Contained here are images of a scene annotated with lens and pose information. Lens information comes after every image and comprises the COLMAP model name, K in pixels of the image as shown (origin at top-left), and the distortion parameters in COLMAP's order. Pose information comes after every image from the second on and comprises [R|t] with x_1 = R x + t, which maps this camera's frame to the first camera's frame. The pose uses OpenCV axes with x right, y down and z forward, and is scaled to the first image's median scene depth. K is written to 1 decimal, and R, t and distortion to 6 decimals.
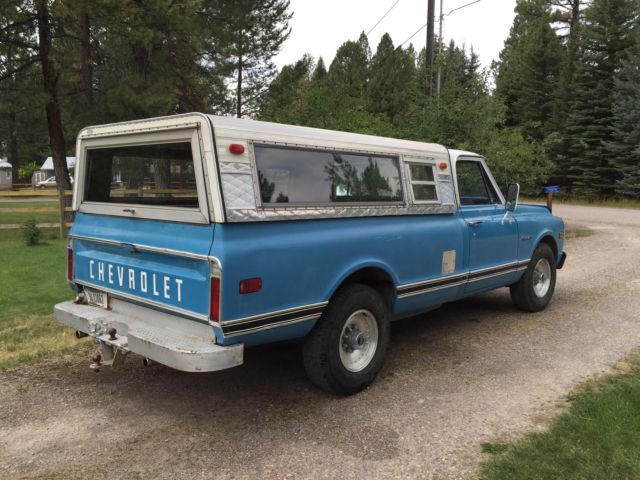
lens RADIAL K [[545.2, 0, 319.5], [0, 545.2, 240.0], [0, 0, 1]] dist [0.105309, -0.154747]
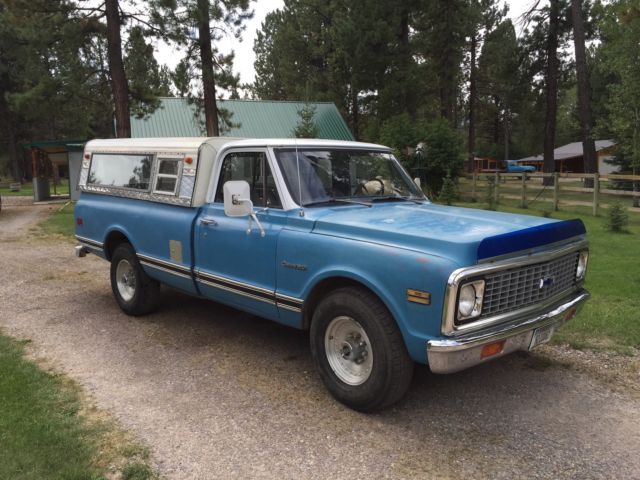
lens RADIAL K [[545.2, 0, 319.5], [0, 545.2, 240.0], [0, 0, 1]] dist [0.105309, -0.154747]
pose [[-0.053222, 0.139342, -0.988813, 1.614211], [-0.103594, 0.984103, 0.144254, -0.208280], [0.993195, 0.110112, -0.037941, 1.669761]]
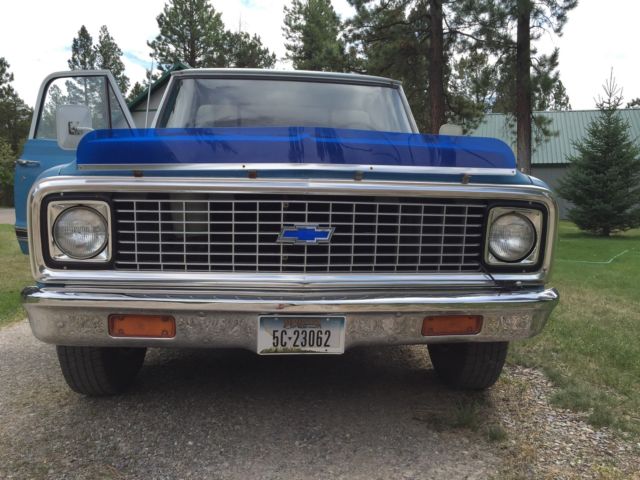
lens RADIAL K [[574.4, 0, 319.9], [0, 574.4, 240.4], [0, 0, 1]] dist [0.001535, -0.105265]
pose [[-0.677247, 0.051116, -0.733978, 1.479309], [-0.083216, 0.985861, 0.145442, -0.185471], [0.731035, 0.159579, -0.663417, 1.835597]]
